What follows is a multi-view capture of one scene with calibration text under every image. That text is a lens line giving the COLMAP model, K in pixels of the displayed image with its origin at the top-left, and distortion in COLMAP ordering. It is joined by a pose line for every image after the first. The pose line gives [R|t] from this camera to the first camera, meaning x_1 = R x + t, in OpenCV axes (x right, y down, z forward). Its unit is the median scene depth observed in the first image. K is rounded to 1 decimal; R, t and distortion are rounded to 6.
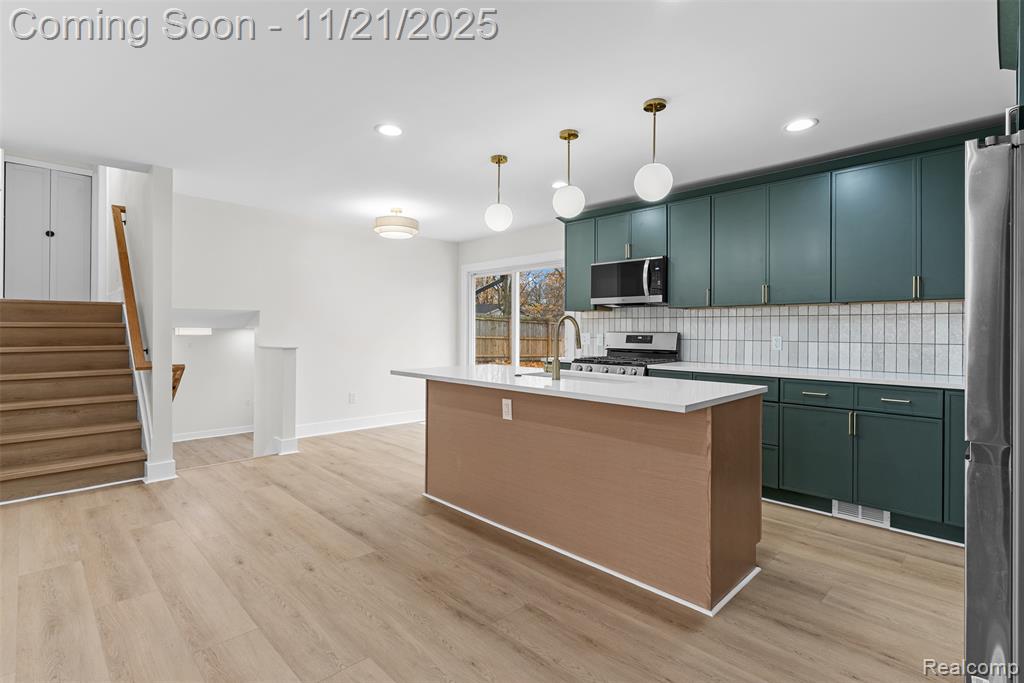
lens RADIAL K [[491.4, 0, 505.0], [0, 491.4, 331.8], [0, 0, 1]] dist [0.002750, -0.000149]
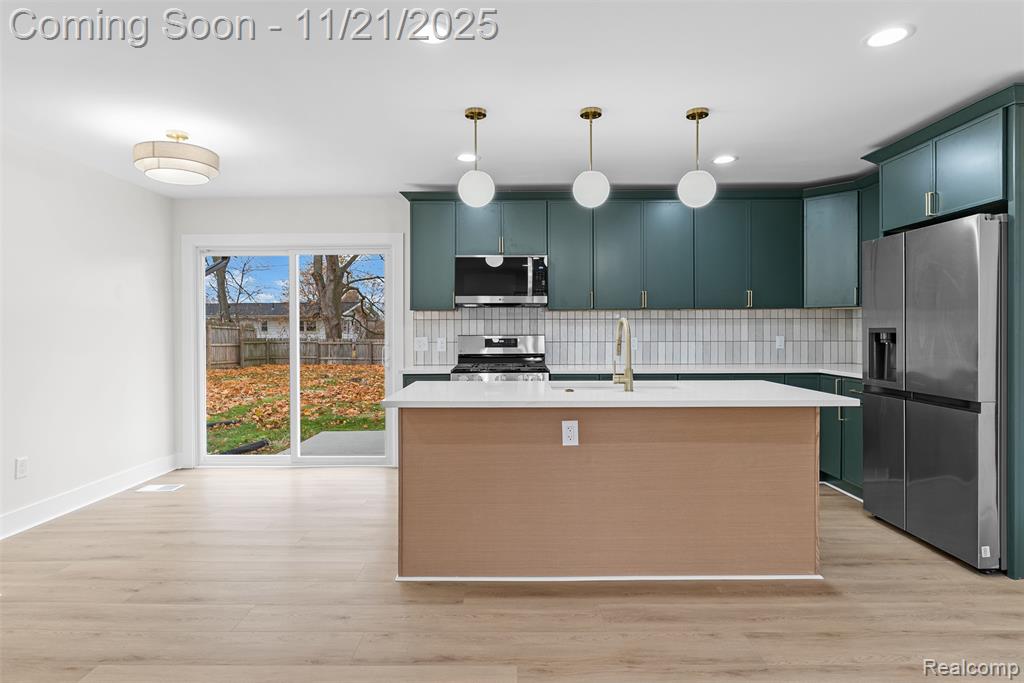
lens RADIAL K [[558.6, 0, 510.5], [0, 558.6, 335.5], [0, 0, 1]] dist [-0.004095, -0.000466]
pose [[0.699386, -0.014981, 0.714587, -0.552346], [0.009894, 0.999887, 0.011279, -0.012274], [-0.714676, -0.000818, 0.699455, 0.320456]]
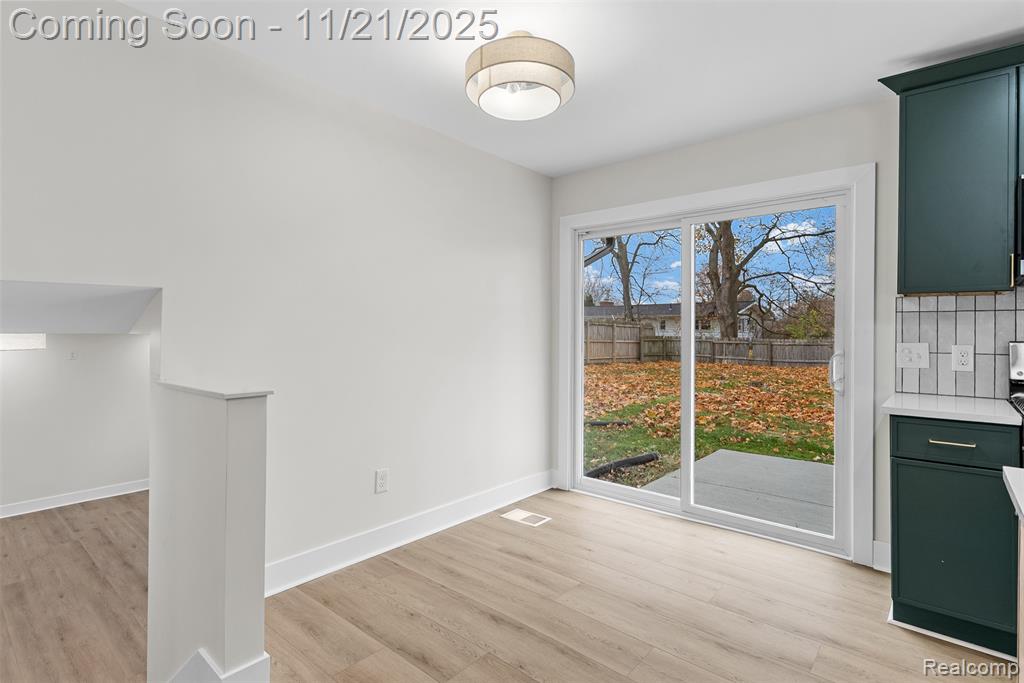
lens RADIAL K [[512.8, 0, 507.4], [0, 512.8, 326.9], [0, 0, 1]] dist [-0.001145, -0.000490]
pose [[0.996398, -0.000356, 0.084798, -0.349312], [0.000869, 0.999982, -0.006004, -0.013369], [-0.084794, 0.006056, 0.996380, 0.759835]]
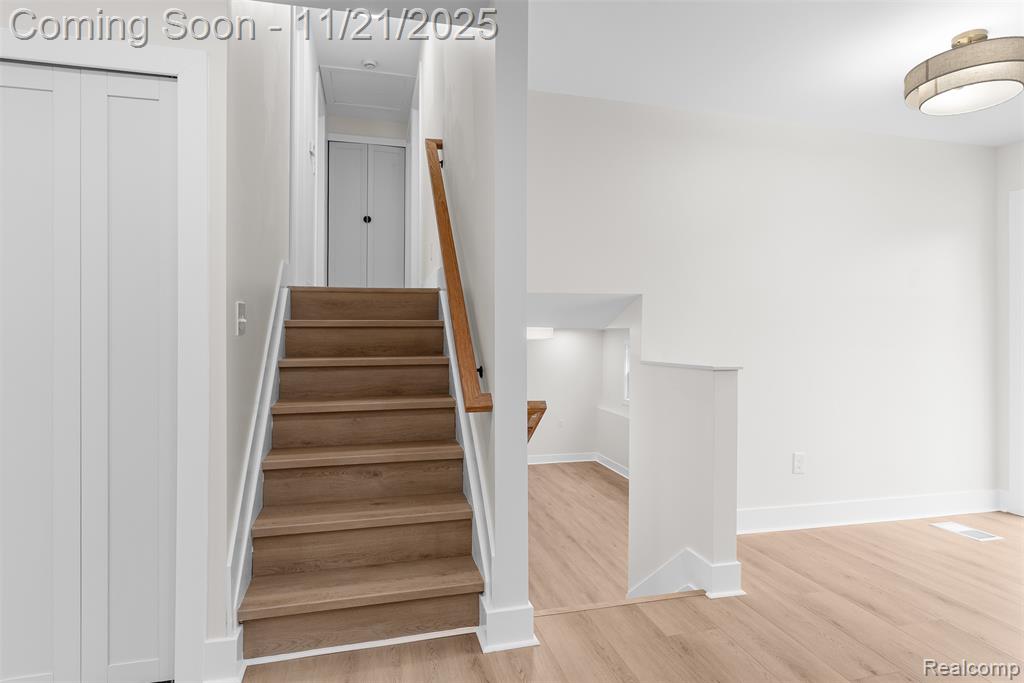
lens RADIAL K [[554.6, 0, 501.7], [0, 554.6, 328.0], [0, 0, 1]] dist [-0.003233, 0.001283]
pose [[0.861356, -0.007700, -0.507944, -0.424890], [0.001893, 0.999927, -0.011948, 0.000732], [0.507999, 0.009330, 0.861307, 0.524468]]
